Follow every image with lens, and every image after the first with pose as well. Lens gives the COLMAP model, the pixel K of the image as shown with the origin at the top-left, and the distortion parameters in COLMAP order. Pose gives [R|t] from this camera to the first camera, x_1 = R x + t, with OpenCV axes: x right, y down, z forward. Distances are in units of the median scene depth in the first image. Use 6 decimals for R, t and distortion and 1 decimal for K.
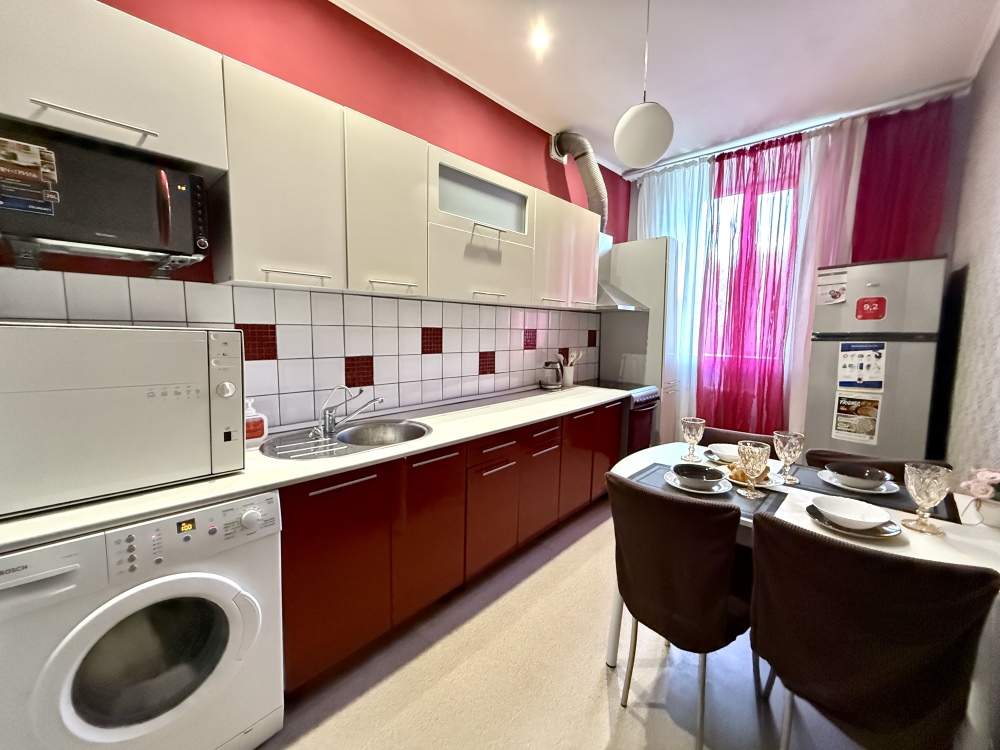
lens RADIAL K [[399.5, 0, 497.3], [0, 399.5, 373.1], [0, 0, 1]] dist [0.000243, 0.000302]
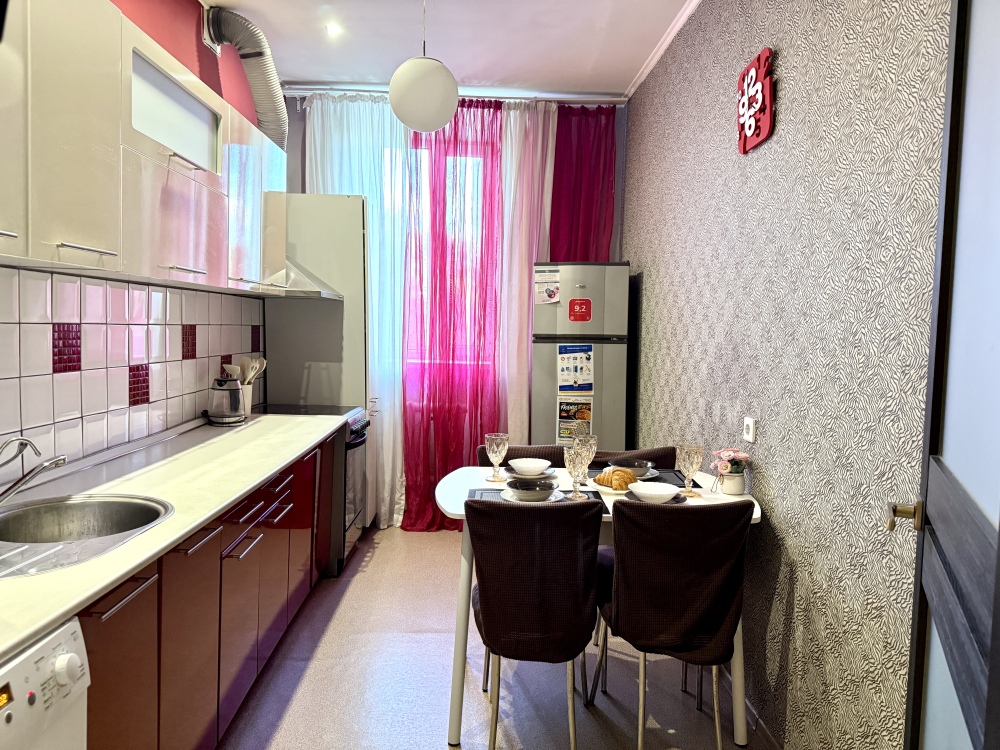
lens RADIAL K [[703.0, 0, 493.8], [0, 703.0, 384.9], [0, 0, 1]] dist [0.057656, -0.079283]
pose [[0.718207, -0.049126, 0.694093, -0.417151], [0.056835, 0.998313, 0.011849, -0.010253], [-0.693505, 0.030939, 0.719788, -0.085972]]
